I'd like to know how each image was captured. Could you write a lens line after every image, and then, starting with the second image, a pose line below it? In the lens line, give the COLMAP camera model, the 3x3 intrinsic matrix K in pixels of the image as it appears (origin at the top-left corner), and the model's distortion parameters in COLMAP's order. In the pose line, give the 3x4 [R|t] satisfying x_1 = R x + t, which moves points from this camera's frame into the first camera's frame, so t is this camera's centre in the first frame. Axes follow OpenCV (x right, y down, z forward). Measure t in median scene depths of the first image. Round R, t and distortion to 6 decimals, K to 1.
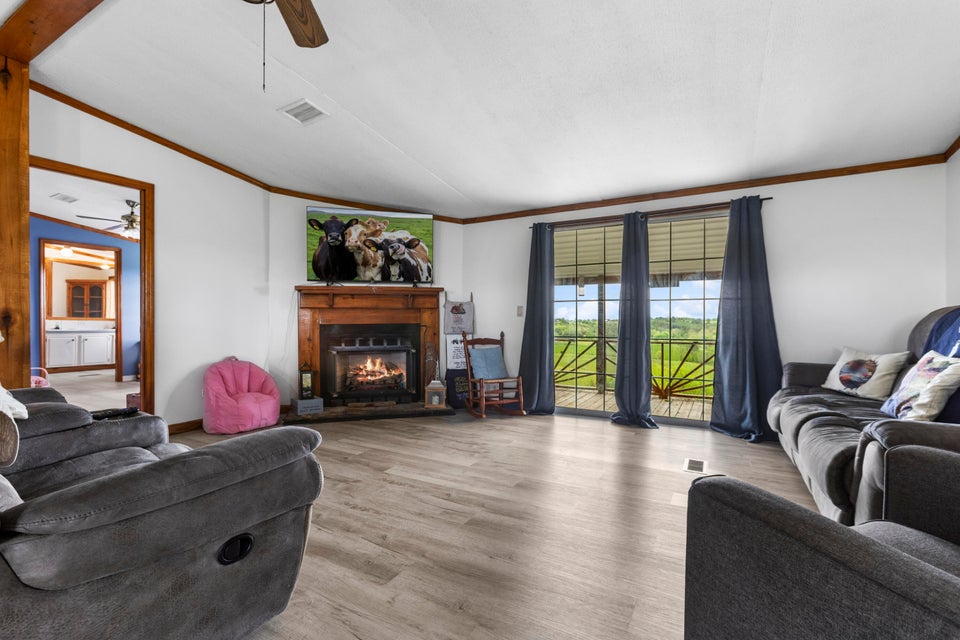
lens RADIAL K [[435.5, 0, 474.3], [0, 435.5, 319.3], [0, 0, 1]] dist [-0.000072, 0.000511]
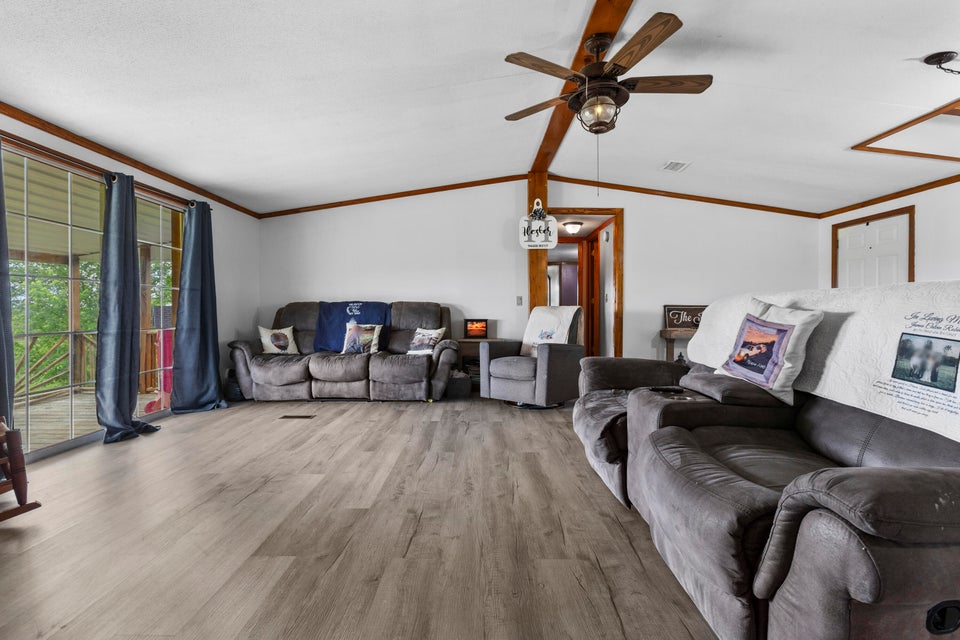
lens RADIAL K [[435.5, 0, 474.3], [0, 435.5, 319.3], [0, 0, 1]] dist [-0.000072, 0.000511]
pose [[-0.495864, -0.010598, 0.868336, -0.989855], [-0.001965, 0.999937, 0.011082, 0.019831], [-0.868398, 0.003789, -0.495853, 1.275647]]
